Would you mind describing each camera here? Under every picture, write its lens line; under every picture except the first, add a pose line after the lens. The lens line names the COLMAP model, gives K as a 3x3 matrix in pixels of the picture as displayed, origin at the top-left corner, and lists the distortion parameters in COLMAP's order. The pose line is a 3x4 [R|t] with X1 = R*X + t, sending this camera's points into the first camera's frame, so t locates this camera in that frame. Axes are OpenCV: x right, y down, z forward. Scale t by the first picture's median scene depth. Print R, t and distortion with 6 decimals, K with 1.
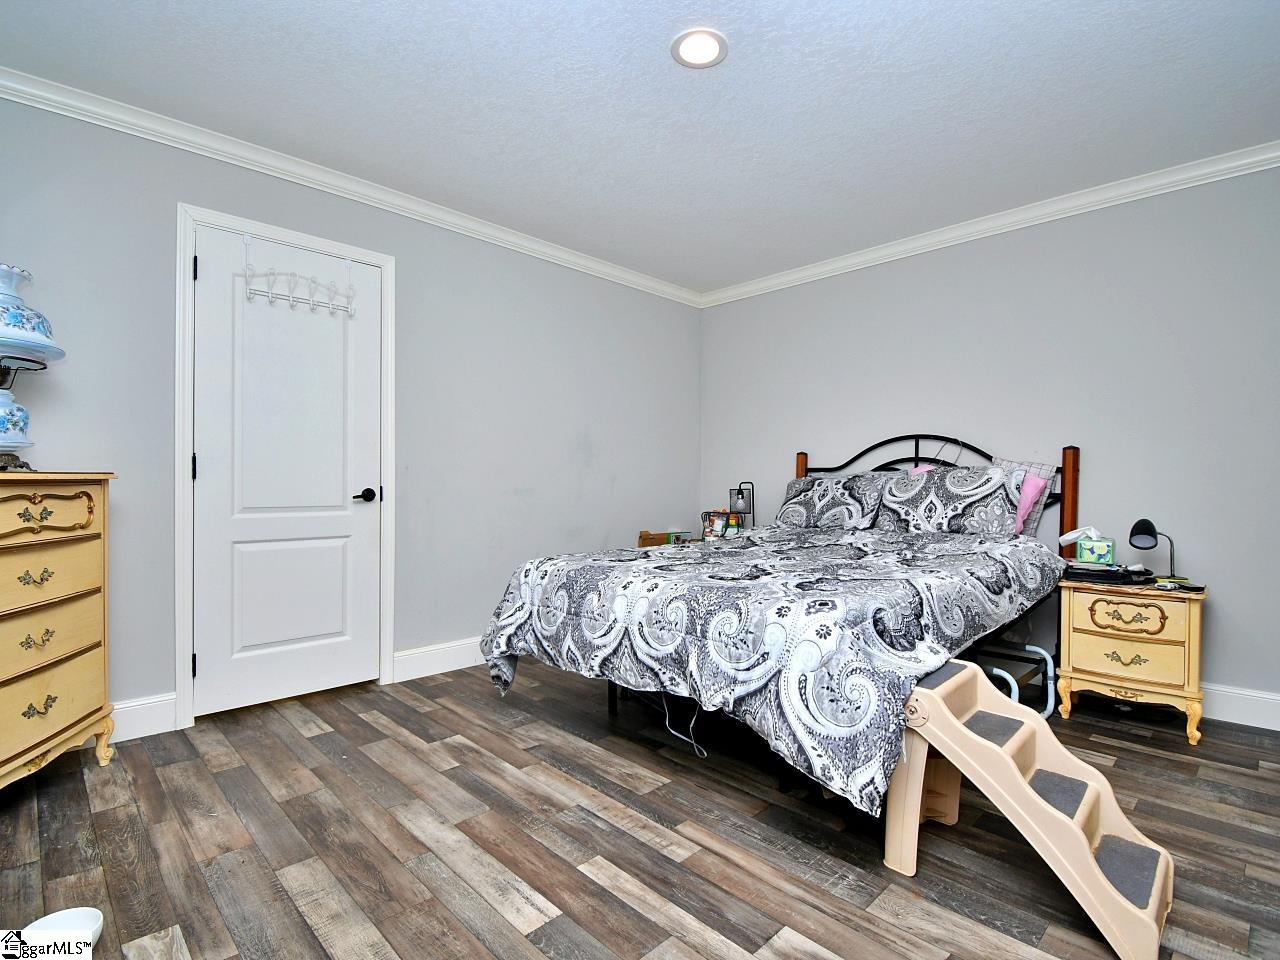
lens RADIAL K [[621.0, 0, 639.2], [0, 621.0, 482.5], [0, 0, 1]] dist [-0.004388, -0.001567]
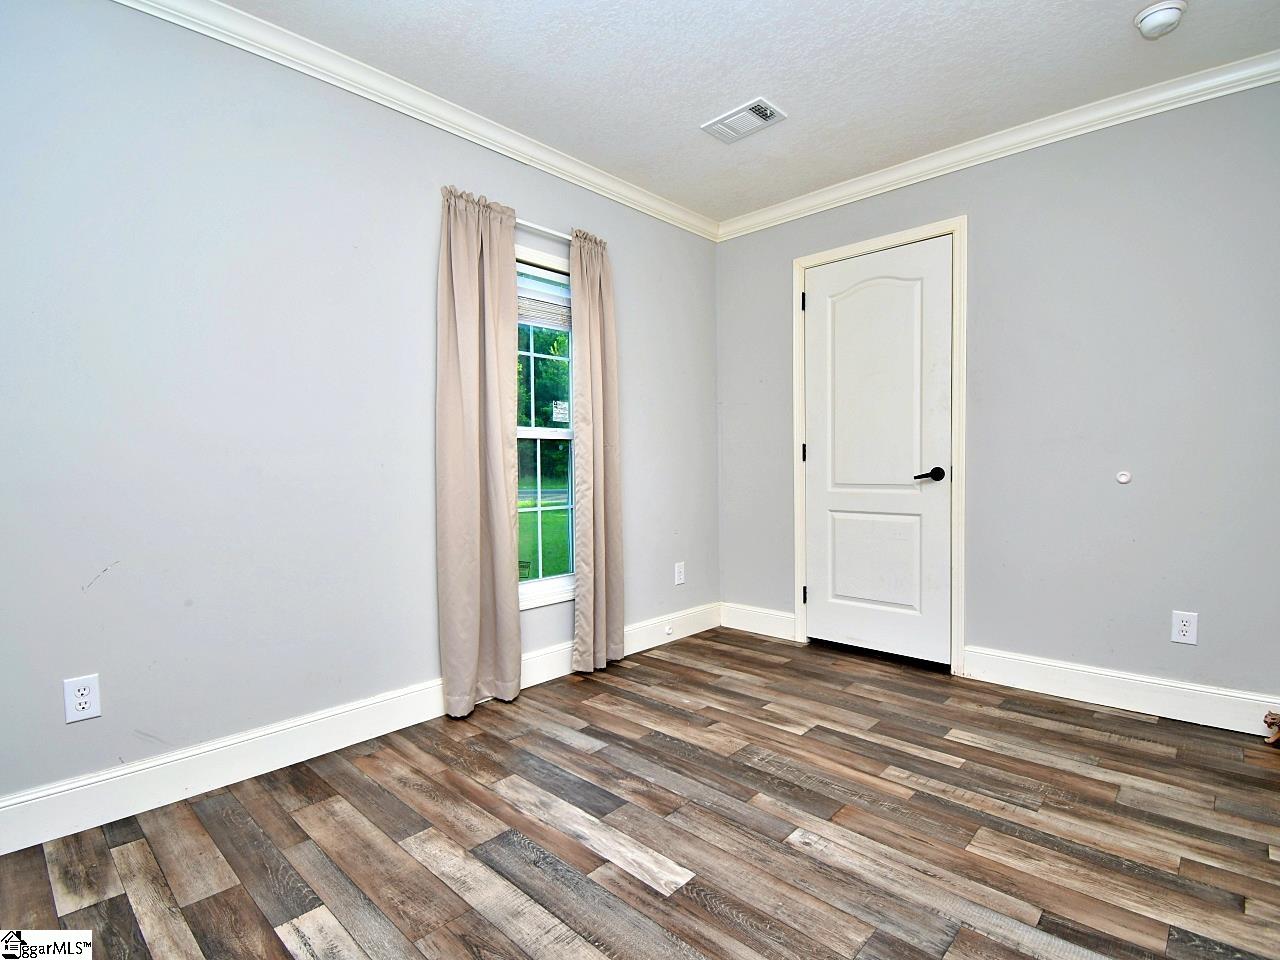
lens RADIAL K [[621.0, 0, 639.3], [0, 621.0, 478.2], [0, 0, 1]] dist [-0.004388, -0.001567]
pose [[-0.999115, 0.001915, -0.042024, 0.625786], [0.000322, 0.999282, 0.037881, -0.011014], [0.042066, 0.037834, -0.998398, 2.221070]]
